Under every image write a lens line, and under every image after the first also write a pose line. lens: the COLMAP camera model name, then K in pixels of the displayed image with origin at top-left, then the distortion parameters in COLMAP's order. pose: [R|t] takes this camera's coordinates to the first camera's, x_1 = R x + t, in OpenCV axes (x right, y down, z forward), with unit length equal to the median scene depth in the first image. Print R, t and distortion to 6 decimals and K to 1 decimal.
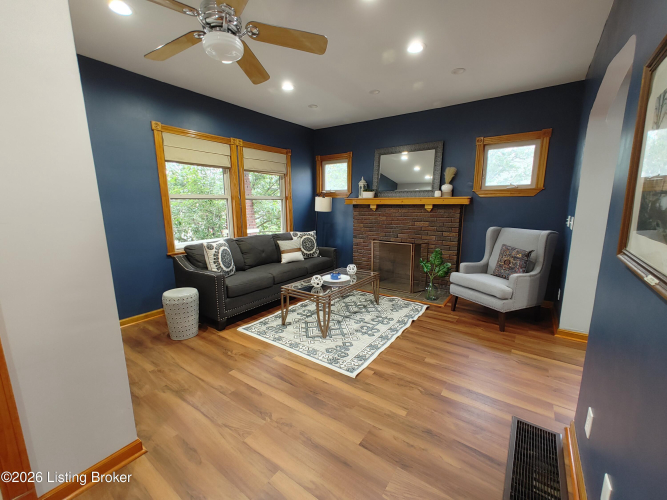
lens RADIAL K [[281.4, 0, 336.2], [0, 281.4, 253.0], [0, 0, 1]] dist [0.008483, 0.000356]
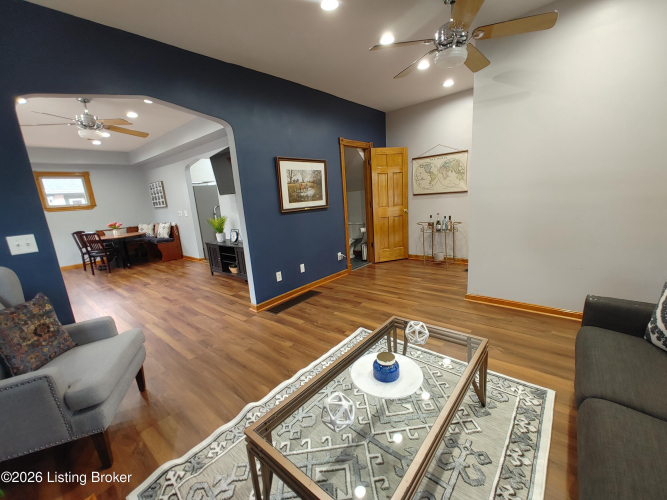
lens RADIAL K [[281.4, 0, 334.1], [0, 281.4, 251.7], [0, 0, 1]] dist [0.008483, 0.000356]
pose [[-0.992304, 0.056840, 0.110011, 0.016309], [0.093879, 0.924658, 0.369045, -0.211956], [-0.080746, 0.376533, -0.922878, 1.235009]]
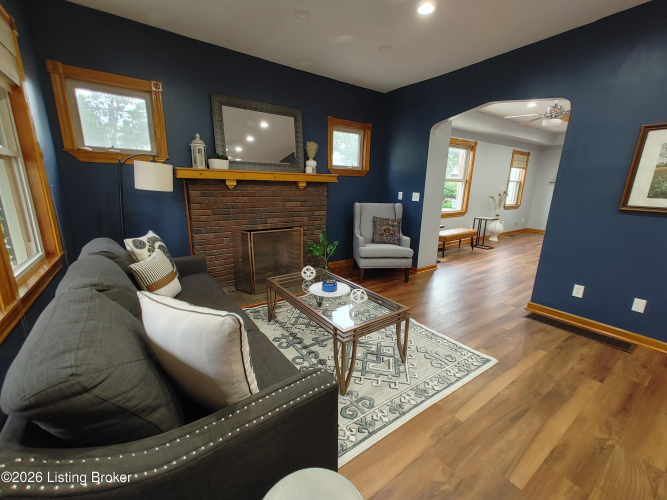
lens RADIAL K [[281.4, 0, 334.8], [0, 281.4, 252.2], [0, 0, 1]] dist [0.008483, 0.000356]
pose [[0.336588, -0.212761, 0.917301, -0.573620], [0.141853, 0.974480, 0.173972, -0.109805], [-0.930906, 0.071565, 0.358179, 0.693999]]
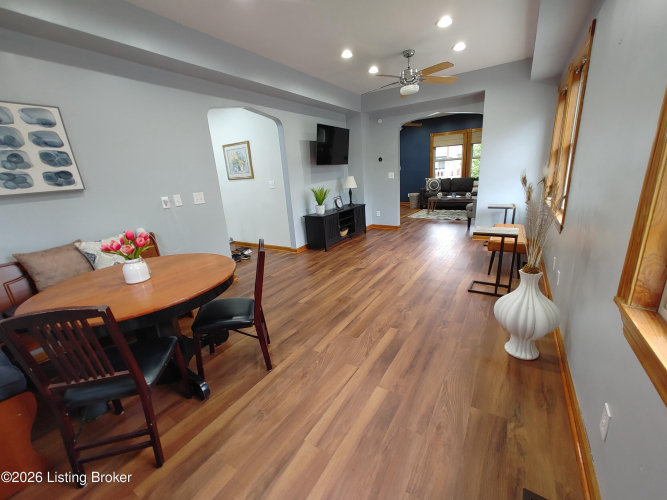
lens RADIAL K [[281.4, 0, 336.9], [0, 281.4, 252.6], [0, 0, 1]] dist [0.008483, 0.000356]
pose [[0.054032, 0.283784, -0.957365, 2.062943], [-0.108746, 0.954735, 0.276867, 0.004712], [0.992600, 0.089150, 0.082447, -0.057144]]
